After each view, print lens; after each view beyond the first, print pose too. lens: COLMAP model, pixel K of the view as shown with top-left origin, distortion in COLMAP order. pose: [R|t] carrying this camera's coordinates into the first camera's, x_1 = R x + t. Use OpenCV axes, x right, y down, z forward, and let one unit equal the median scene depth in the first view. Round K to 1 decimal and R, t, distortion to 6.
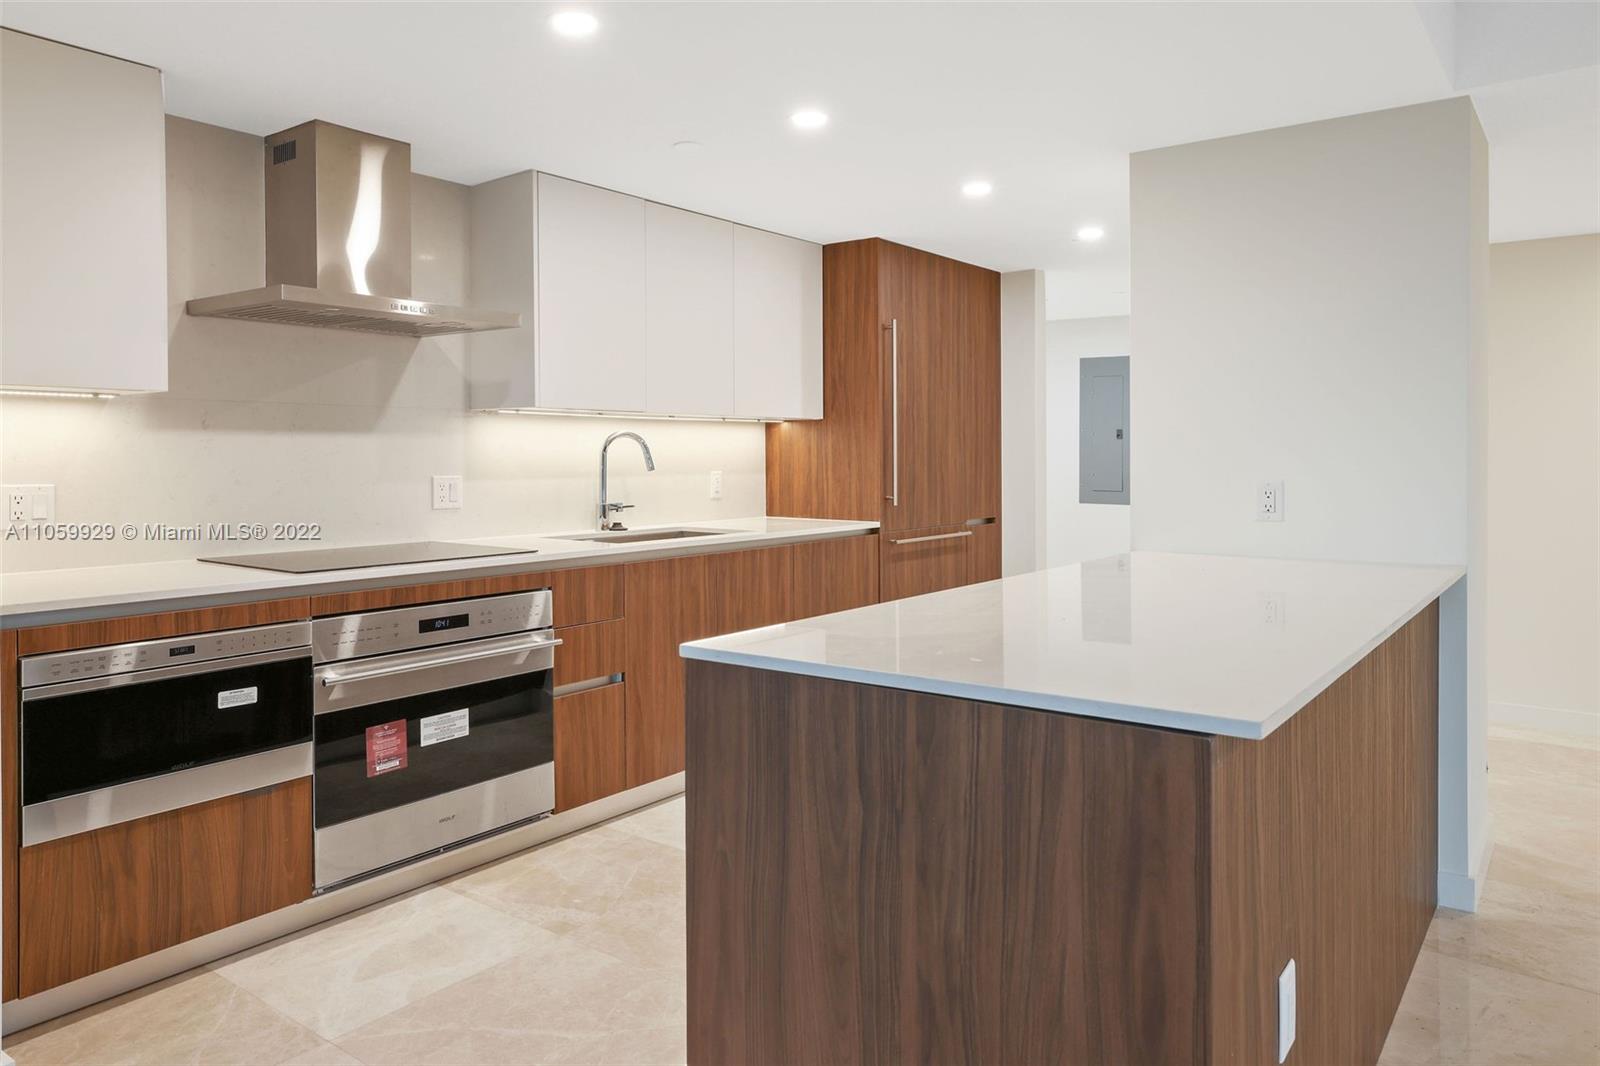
lens RADIAL K [[1043.0, 0, 847.5], [0, 1043.0, 481.7], [0, 0, 1]] dist [0.032498, -0.018547]
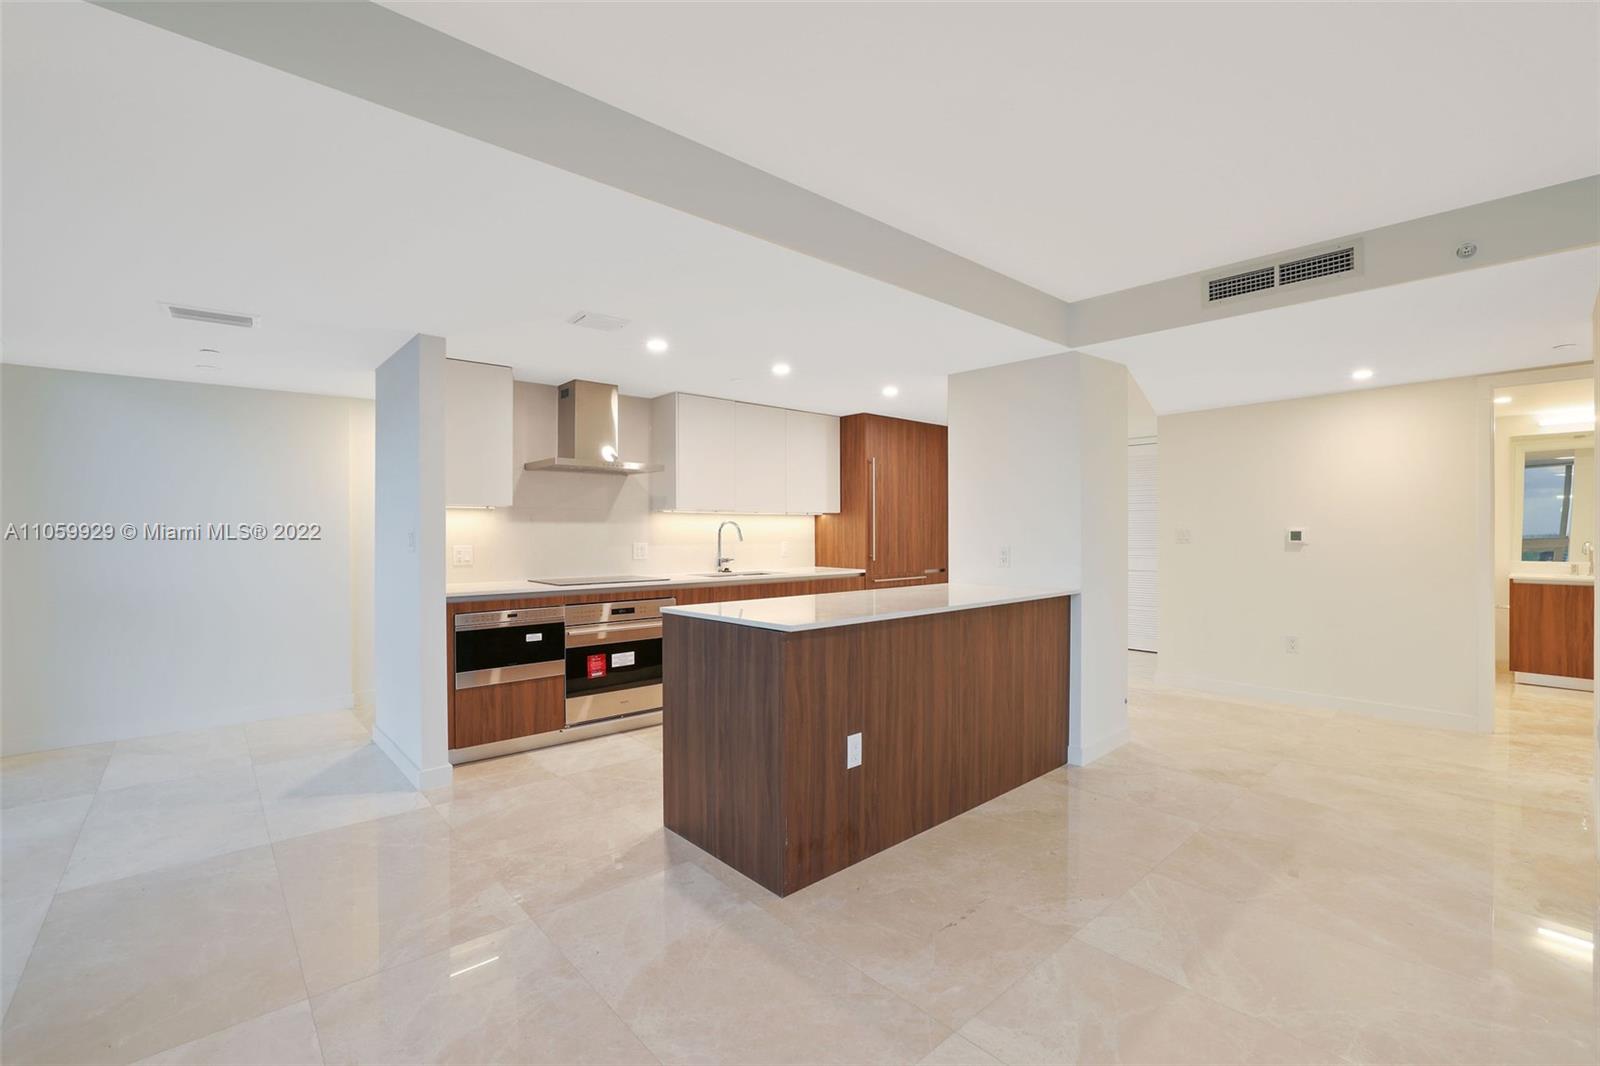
lens RADIAL K [[694.7, 0, 785.3], [0, 694.7, 545.2], [0, 0, 1]] dist [-0.036816, 0.015413]
pose [[0.967208, 0.003005, -0.253967, 0.272692], [-0.004842, 0.999966, -0.006610, 0.006527], [0.253939, 0.007623, 0.967190, -0.267713]]
